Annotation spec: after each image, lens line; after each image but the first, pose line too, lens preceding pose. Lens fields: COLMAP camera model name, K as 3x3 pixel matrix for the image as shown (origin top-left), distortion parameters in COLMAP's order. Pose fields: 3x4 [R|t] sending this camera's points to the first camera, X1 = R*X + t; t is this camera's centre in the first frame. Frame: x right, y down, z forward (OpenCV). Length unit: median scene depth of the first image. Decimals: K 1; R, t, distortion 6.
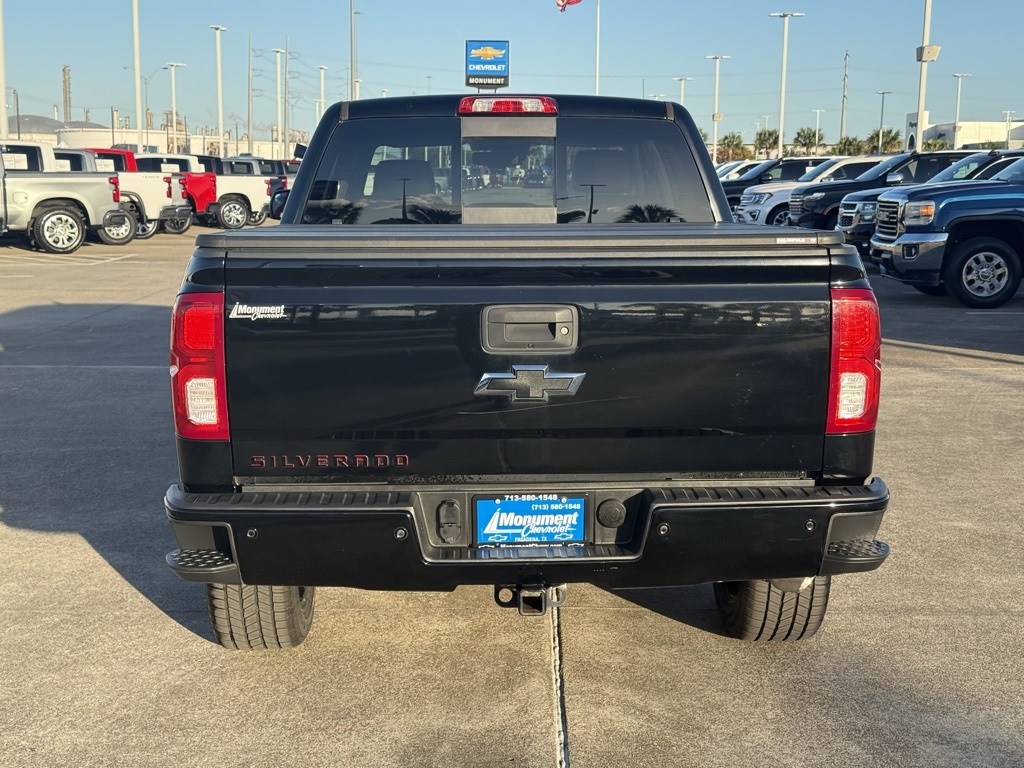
lens RADIAL K [[1419.1, 0, 515.6], [0, 1419.1, 386.9], [0, 0, 1]] dist [0.193453, -0.496569]
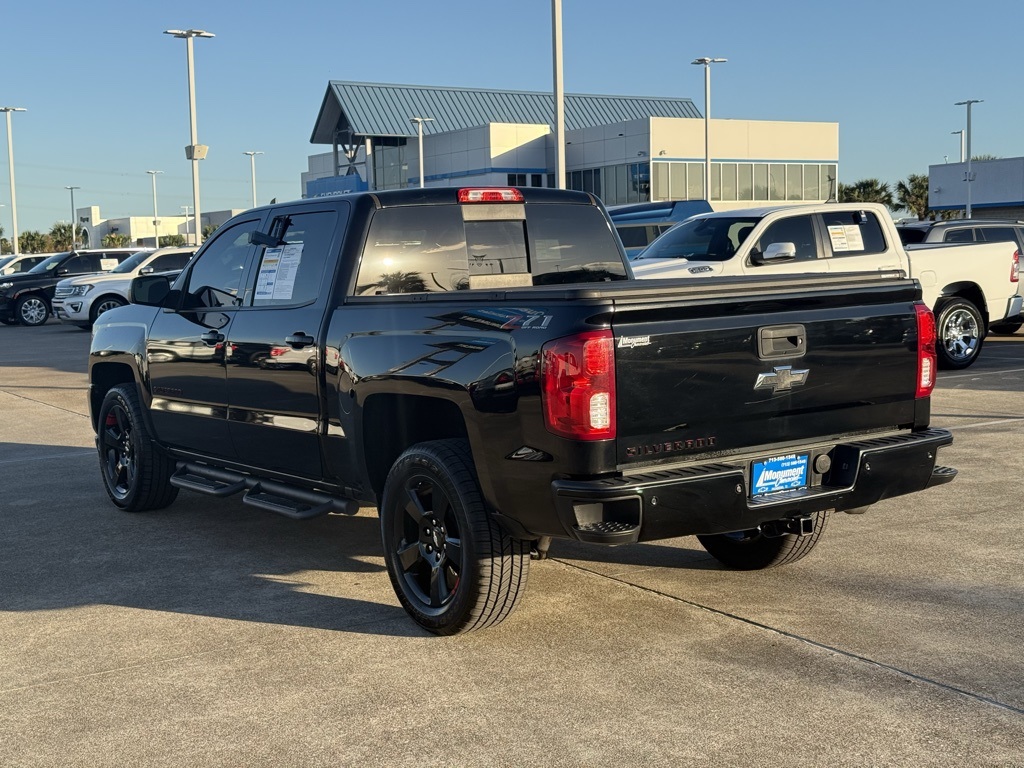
lens RADIAL K [[1426.7, 0, 507.9], [0, 1426.7, 398.6], [0, 0, 1]] dist [0.133121, -0.033062]
pose [[0.844747, -0.083582, 0.528599, -0.985728], [0.113549, 0.993232, -0.024412, 0.021181], [-0.522982, 0.080644, 0.848520, -0.099548]]
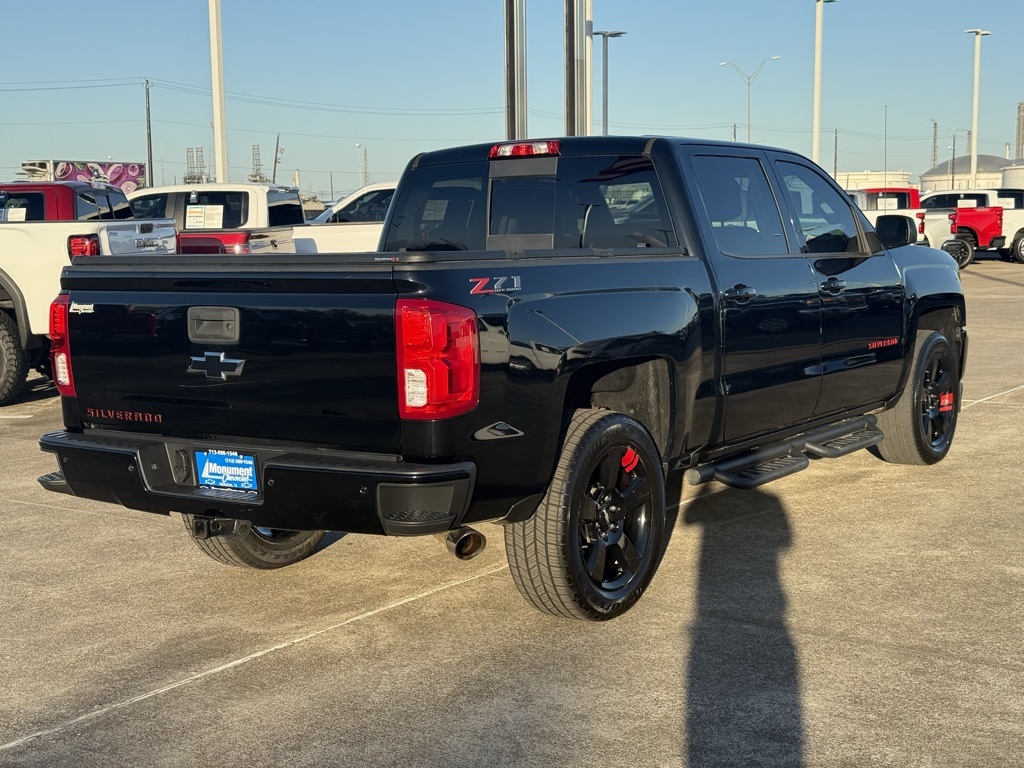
lens RADIAL K [[1419.1, 0, 515.6], [0, 1419.1, 386.9], [0, 0, 1]] dist [0.193453, -0.496569]
pose [[0.805243, 0.051174, -0.590732, 1.008329], [-0.065400, 0.997855, -0.002705, 0.002242], [0.589327, 0.040812, 0.806863, 0.080013]]
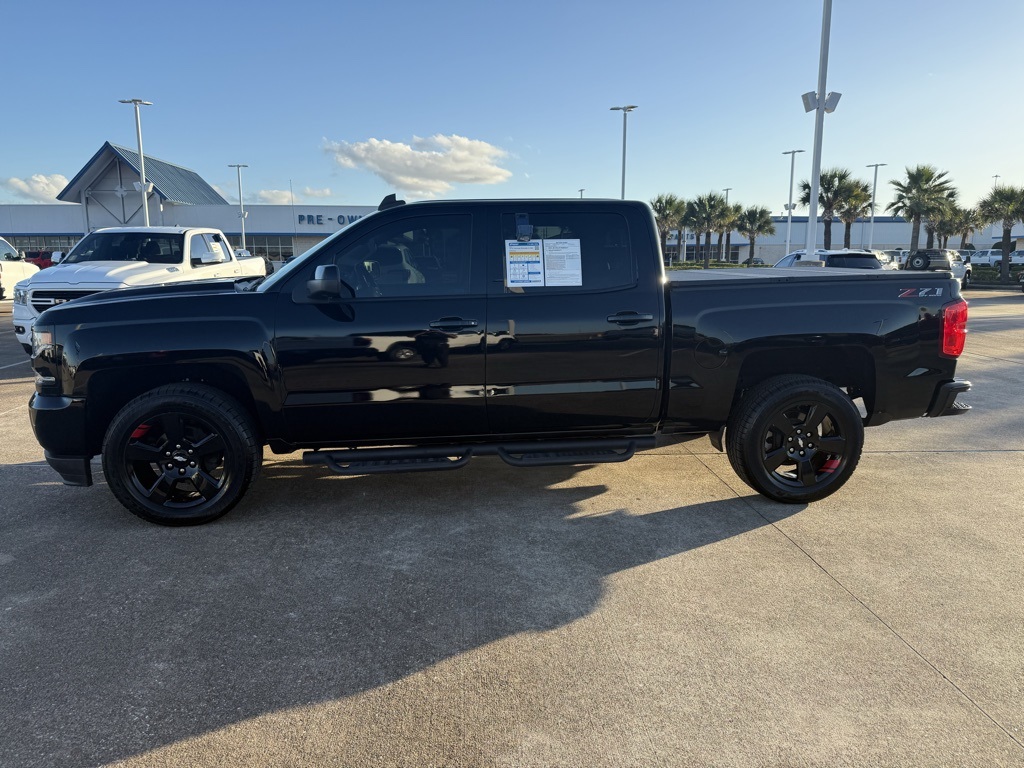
lens RADIAL K [[715.8, 0, 504.8], [0, 715.8, 382.2], [0, 0, 1]] dist [0.061613, -0.001613]
pose [[-0.101475, -0.171061, 0.980021, -1.334260], [0.143668, 0.972260, 0.184582, -0.254438], [-0.984410, 0.159528, -0.074084, 1.810514]]
